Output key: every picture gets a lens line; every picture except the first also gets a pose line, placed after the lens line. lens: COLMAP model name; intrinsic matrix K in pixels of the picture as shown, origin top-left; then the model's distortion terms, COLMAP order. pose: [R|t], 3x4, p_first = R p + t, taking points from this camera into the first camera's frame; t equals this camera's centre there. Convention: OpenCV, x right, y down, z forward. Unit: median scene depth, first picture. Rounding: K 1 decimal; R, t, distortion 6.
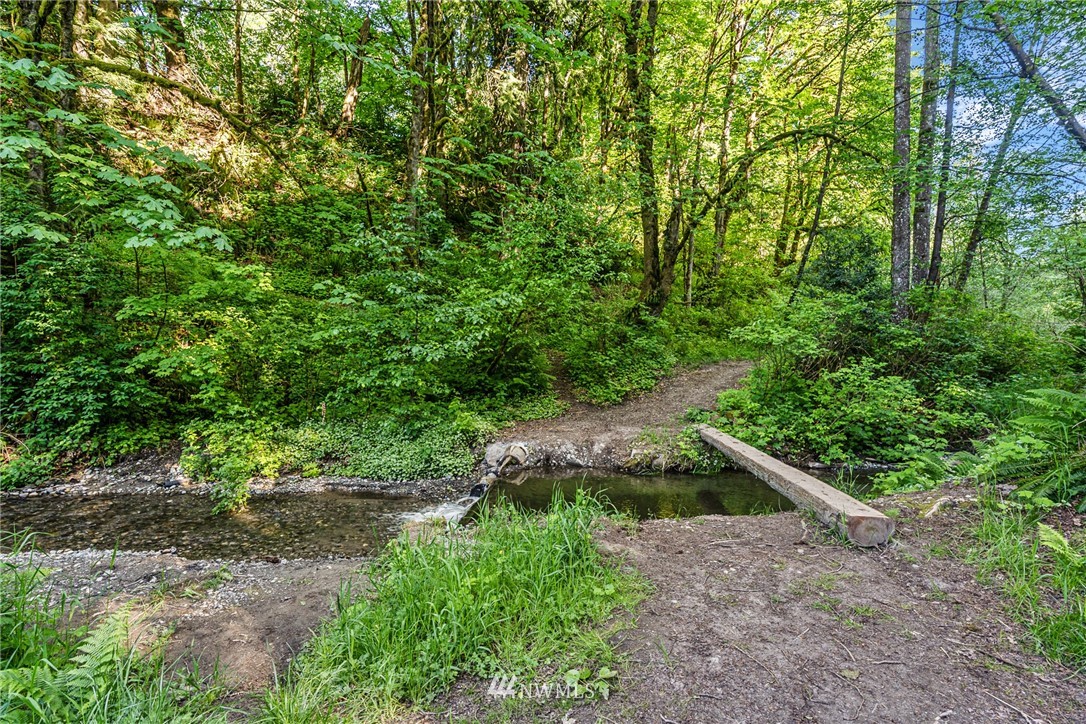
lens RADIAL K [[493.7, 0, 544.9], [0, 493.7, 351.3], [0, 0, 1]] dist [-0.003193, 0.000735]
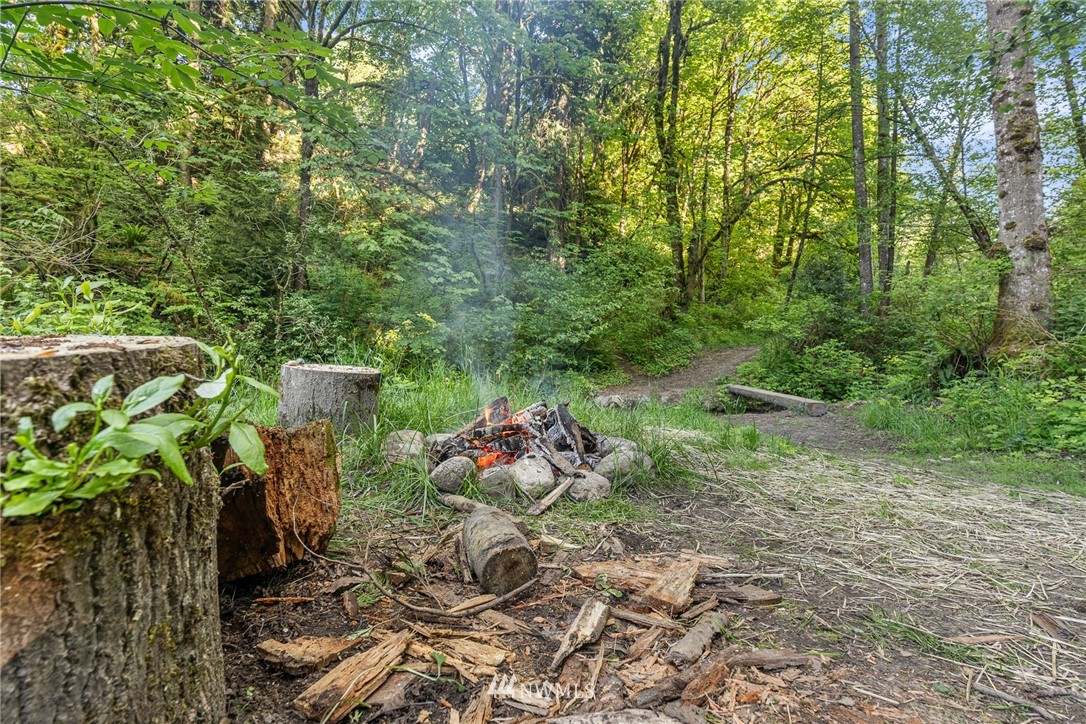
lens RADIAL K [[493.7, 0, 548.1], [0, 493.7, 301.0], [0, 0, 1]] dist [-0.003193, 0.000735]
pose [[0.999942, -0.010717, 0.001420, -0.216755], [0.010802, 0.995715, -0.091844, 0.022189], [-0.000430, 0.091854, 0.995772, -0.487517]]
